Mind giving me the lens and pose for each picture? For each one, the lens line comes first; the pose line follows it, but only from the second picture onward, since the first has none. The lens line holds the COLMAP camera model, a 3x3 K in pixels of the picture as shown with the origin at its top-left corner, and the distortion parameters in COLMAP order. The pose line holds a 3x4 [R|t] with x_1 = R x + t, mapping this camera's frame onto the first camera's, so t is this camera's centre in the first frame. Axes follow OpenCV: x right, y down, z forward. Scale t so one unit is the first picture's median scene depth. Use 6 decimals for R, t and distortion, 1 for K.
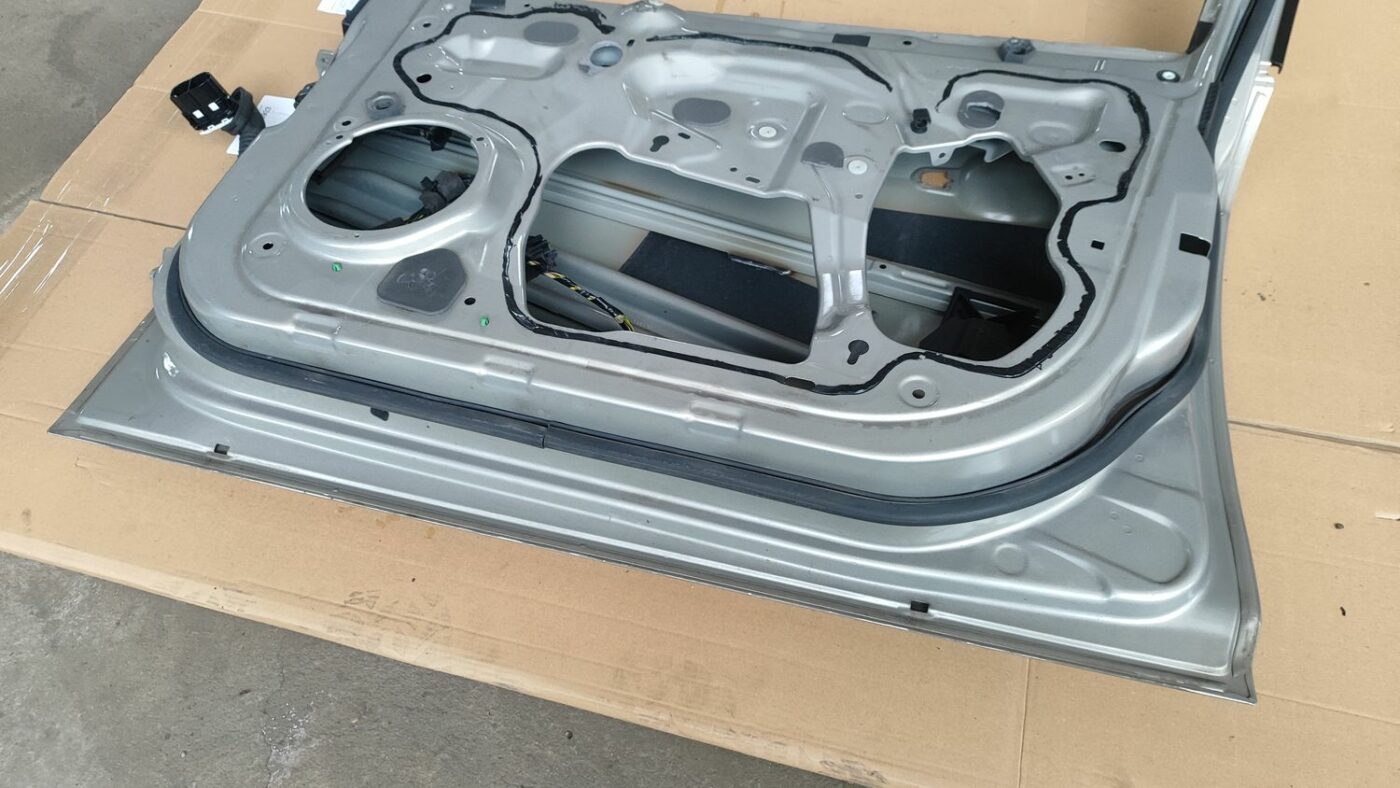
lens RADIAL K [[997.7, 0, 694.8], [0, 997.7, 398.6], [0, 0, 1]] dist [0.020352, -0.037833]
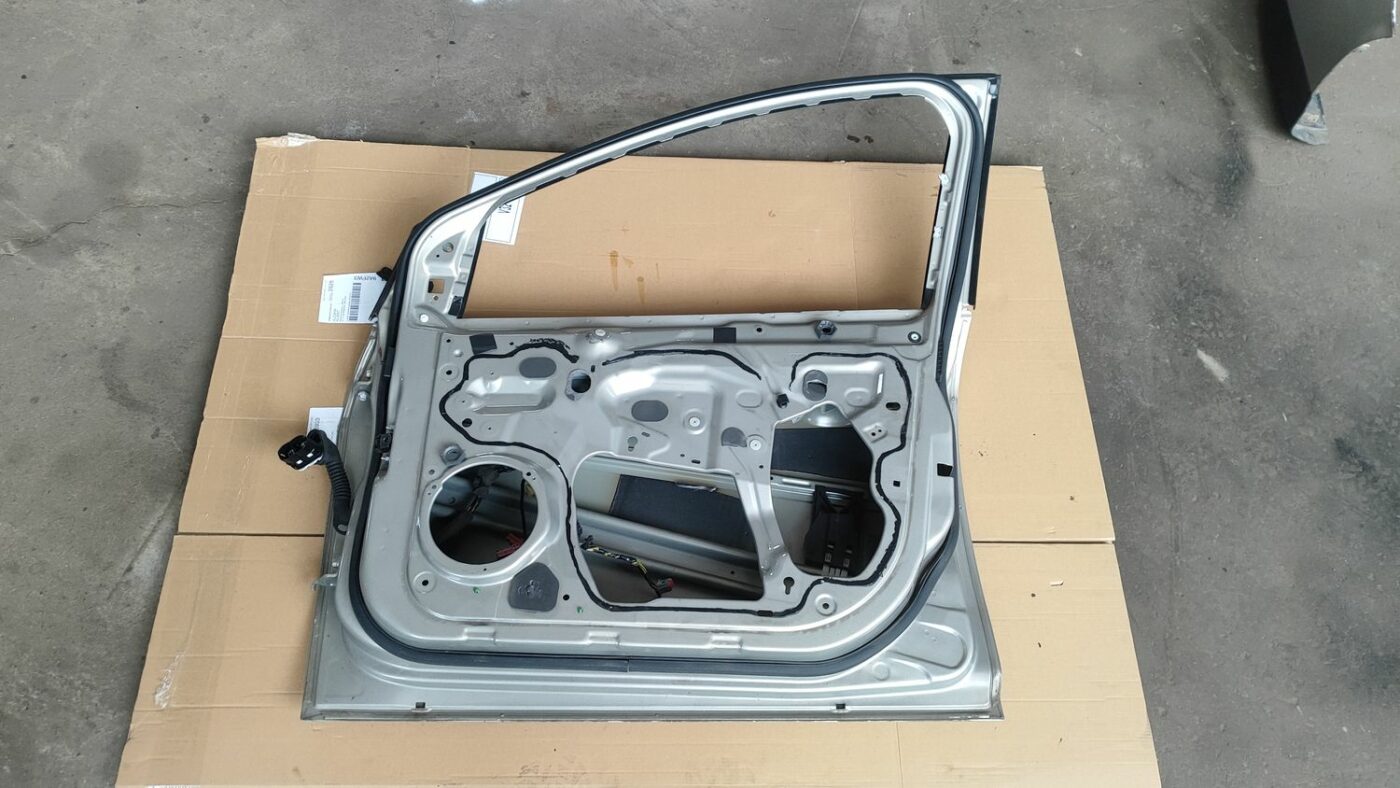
lens RADIAL K [[997.7, 0, 689.5], [0, 997.7, 386.7], [0, 0, 1]] dist [0.020352, -0.037833]
pose [[0.960201, -0.193986, 0.200955, -0.281450], [0.165666, 0.974798, 0.149409, -0.637650], [-0.224874, -0.110172, 0.968139, -0.635428]]
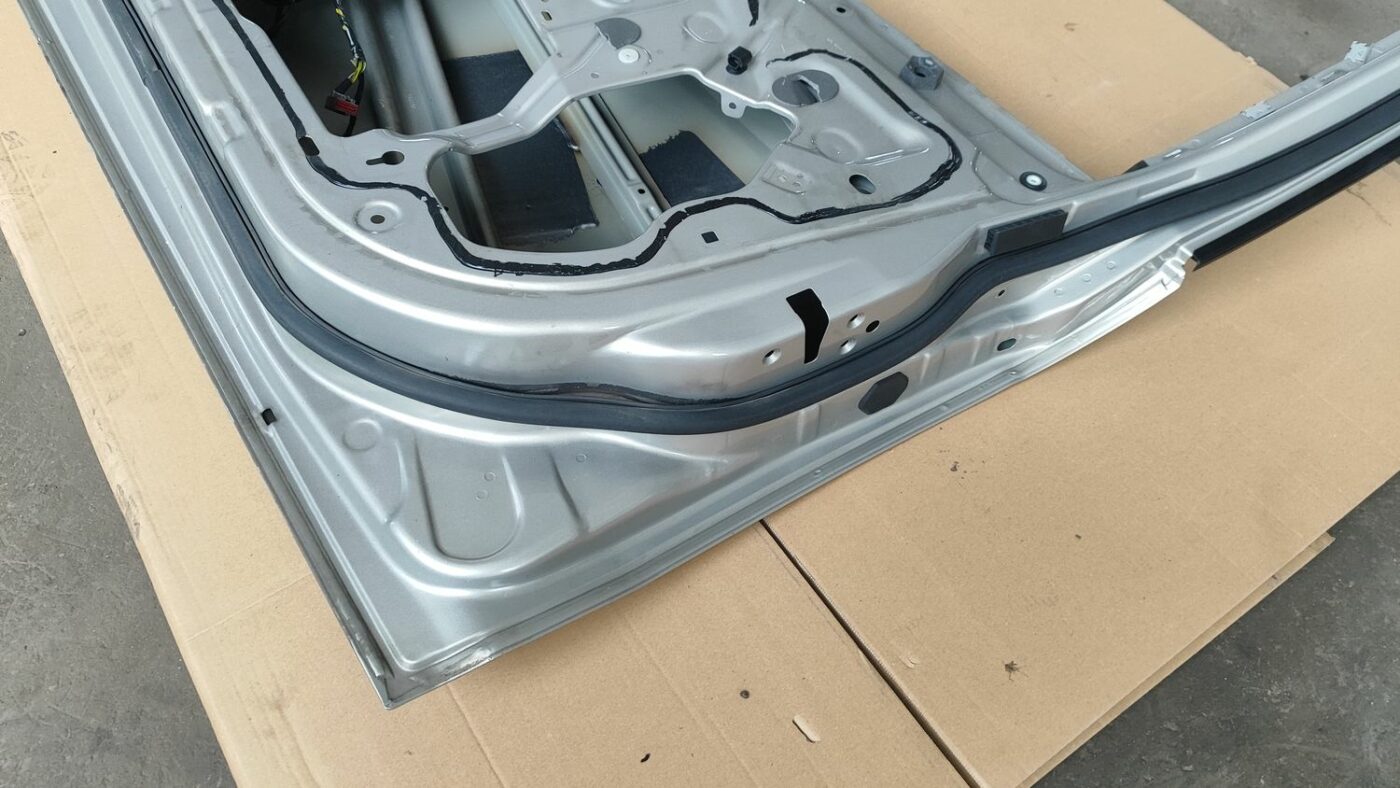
lens RADIAL K [[997.7, 0, 698.1], [0, 997.7, 400.8], [0, 0, 1]] dist [0.020352, -0.037833]
pose [[0.756240, 0.591587, -0.279509, 0.687848], [-0.590132, 0.801201, 0.099098, -0.116298], [0.282568, 0.090006, 0.955015, 0.197718]]
